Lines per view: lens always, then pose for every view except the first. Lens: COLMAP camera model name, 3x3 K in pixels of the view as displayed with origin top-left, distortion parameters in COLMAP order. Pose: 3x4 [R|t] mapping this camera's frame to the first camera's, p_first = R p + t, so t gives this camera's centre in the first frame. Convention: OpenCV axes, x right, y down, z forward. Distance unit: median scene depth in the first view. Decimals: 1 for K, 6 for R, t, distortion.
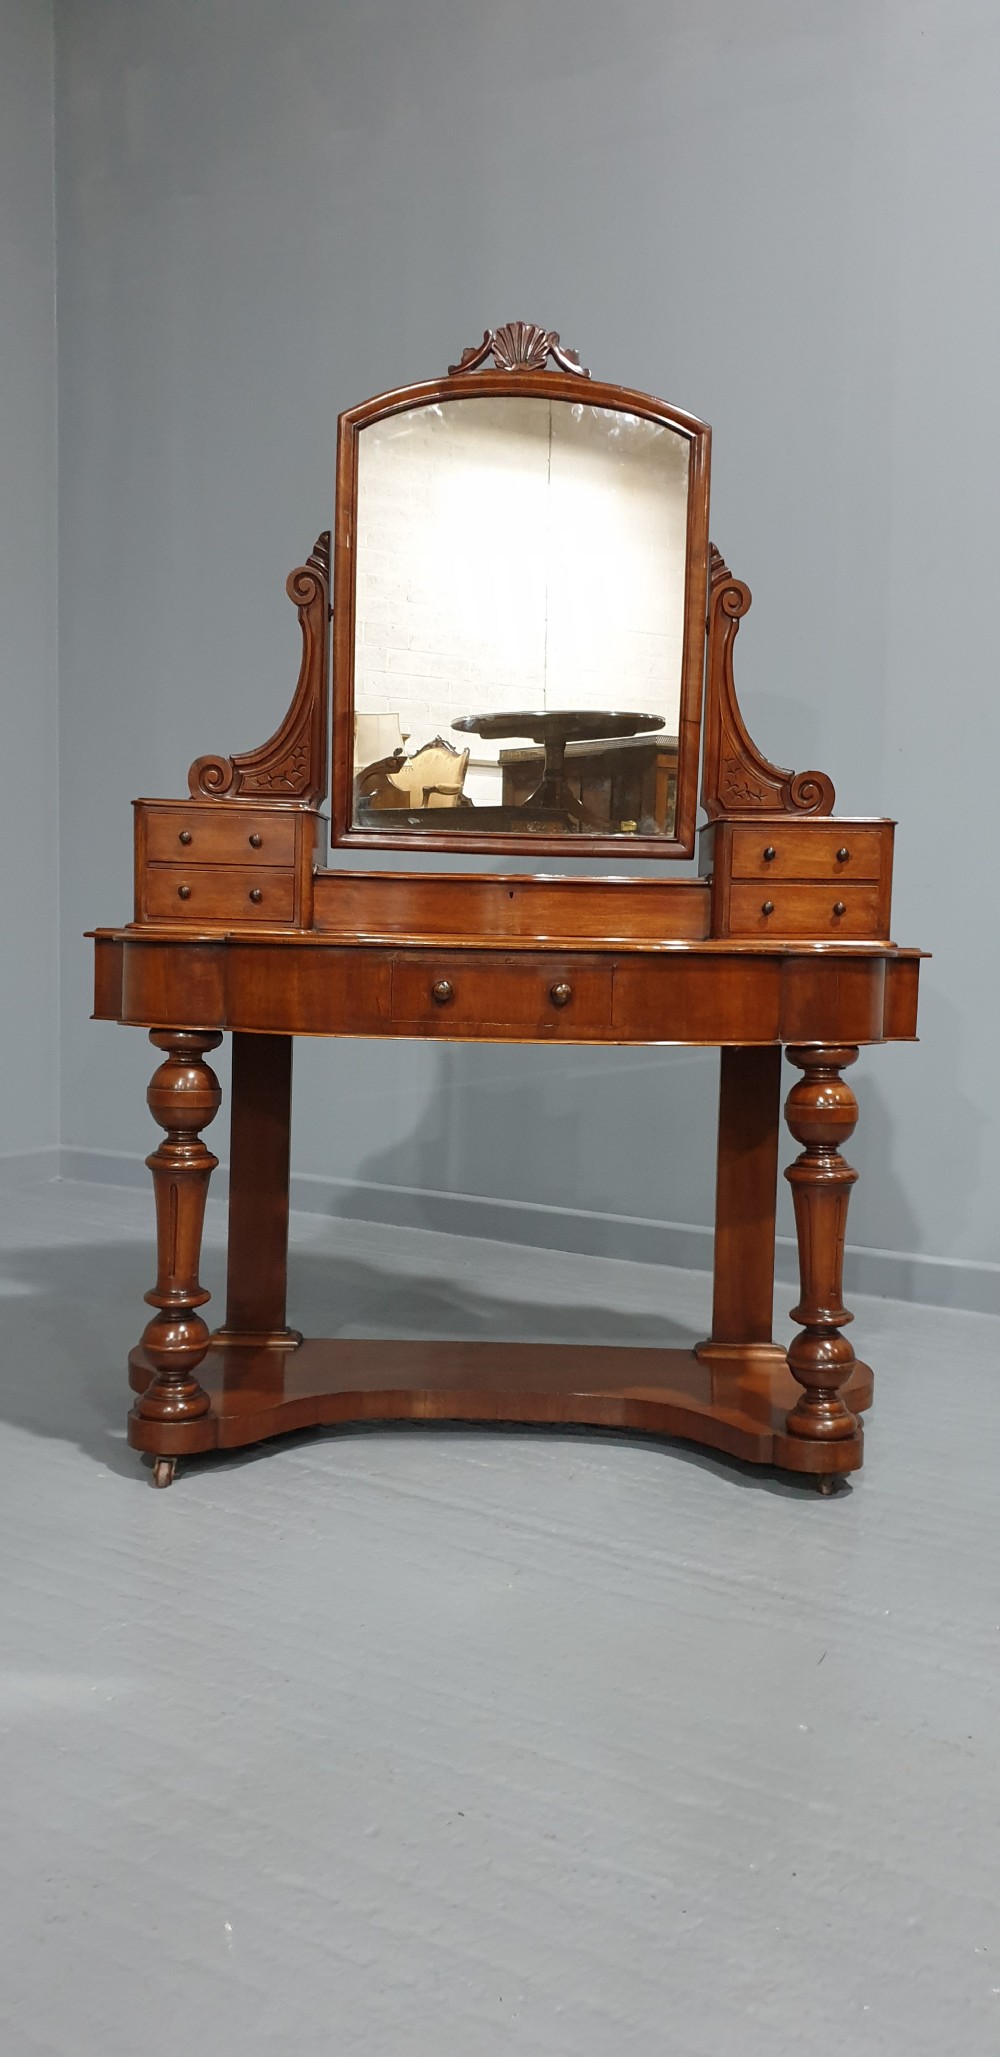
lens RADIAL K [[1585.5, 0, 501.4], [0, 1585.5, 1073.3], [0, 0, 1]] dist [0.259269, -0.701998]
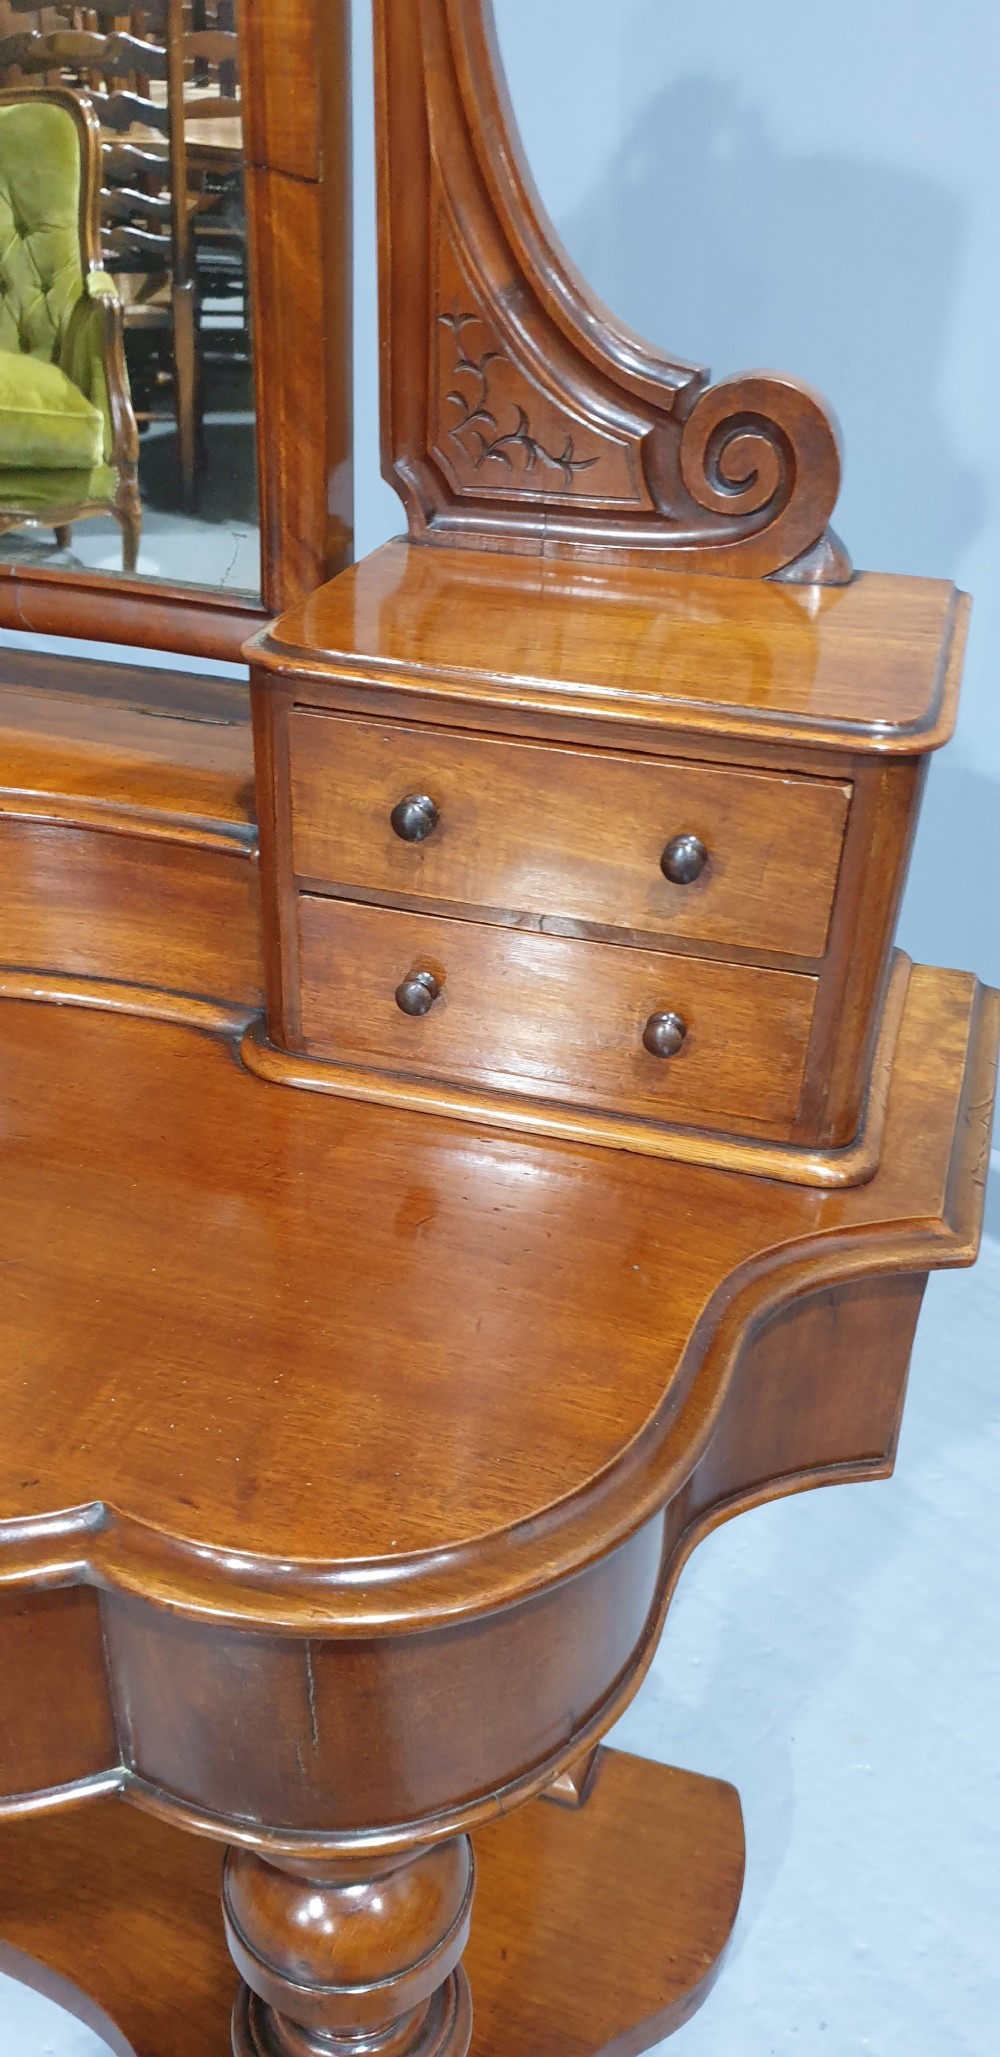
lens RADIAL K [[1628.1, 0, 498.3], [0, 1628.1, 1070.3], [0, 0, 1]] dist [0.075940, -0.132646]
pose [[0.957414, 0.164728, -0.237115, 0.249037], [-0.042723, 0.893055, 0.447915, -0.218620], [0.285540, -0.418710, 0.862061, 0.750159]]
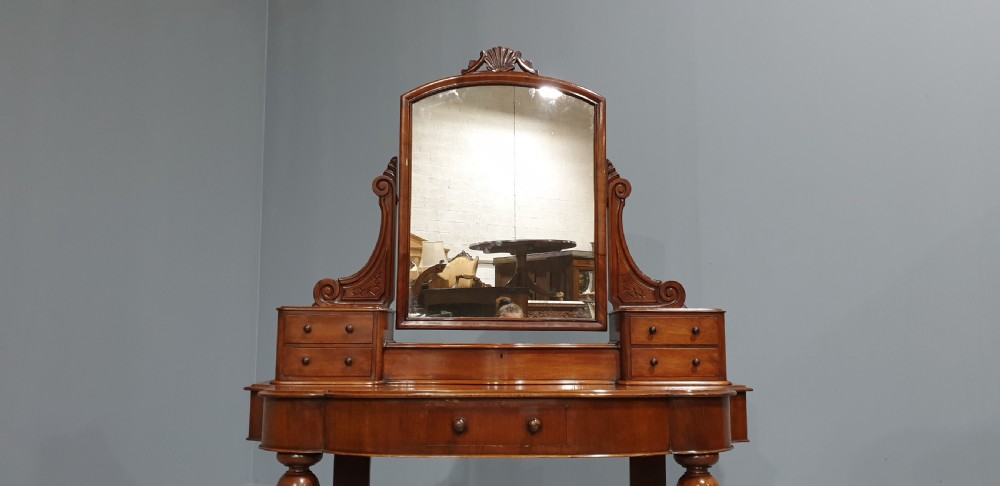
lens RADIAL K [[770.9, 0, 510.0], [0, 770.9, 262.2], [0, 0, 1]] dist [0.240114, -0.642256]
pose [[0.999613, -0.019516, 0.019834, 0.000920], [0.022863, 0.982342, -0.185692, -0.057662], [-0.015860, 0.186073, 0.982408, 0.175635]]
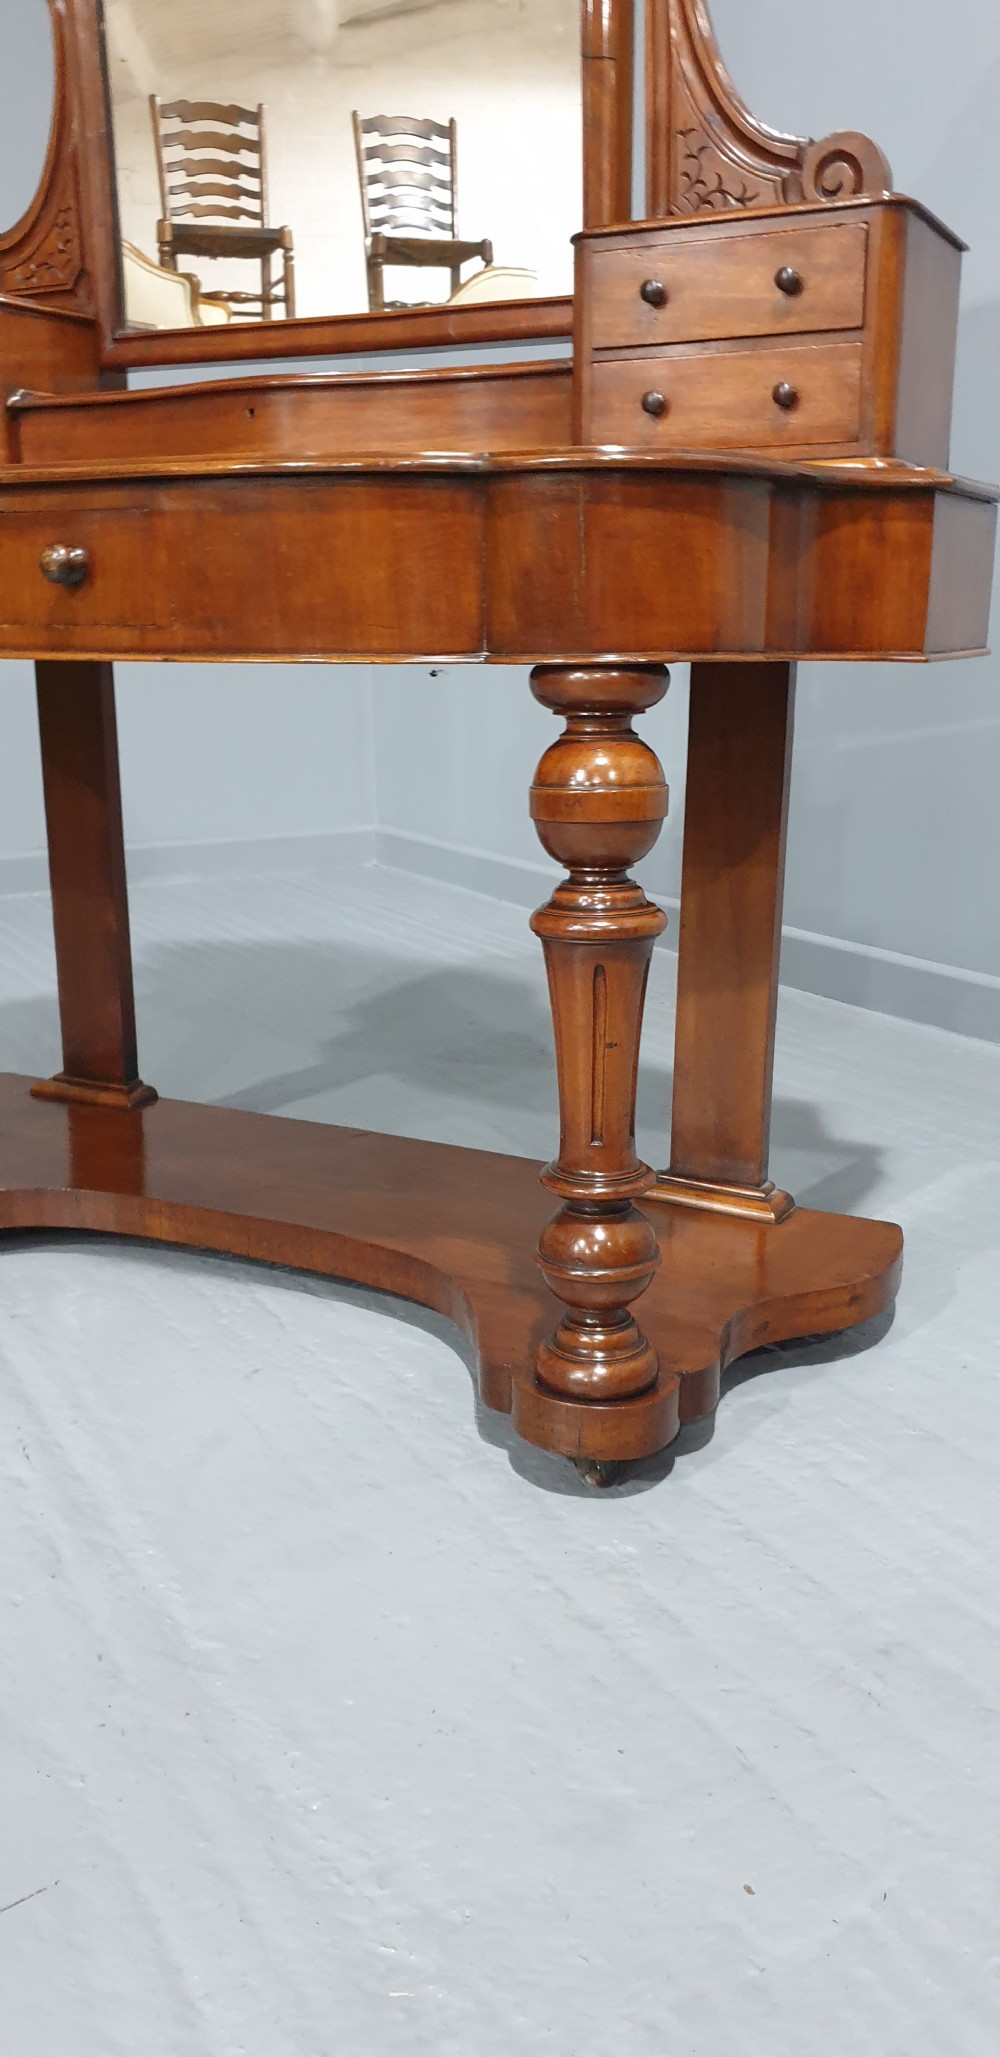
lens RADIAL K [[1604.6, 0, 500.0], [0, 1604.6, 1028.5], [0, 0, 1]] dist [0.168669, -0.366886]
pose [[0.888678, 0.092397, -0.449125, 0.379827], [-0.017374, 0.985569, 0.168380, 0.009026], [0.458202, -0.141833, 0.877459, 0.477226]]
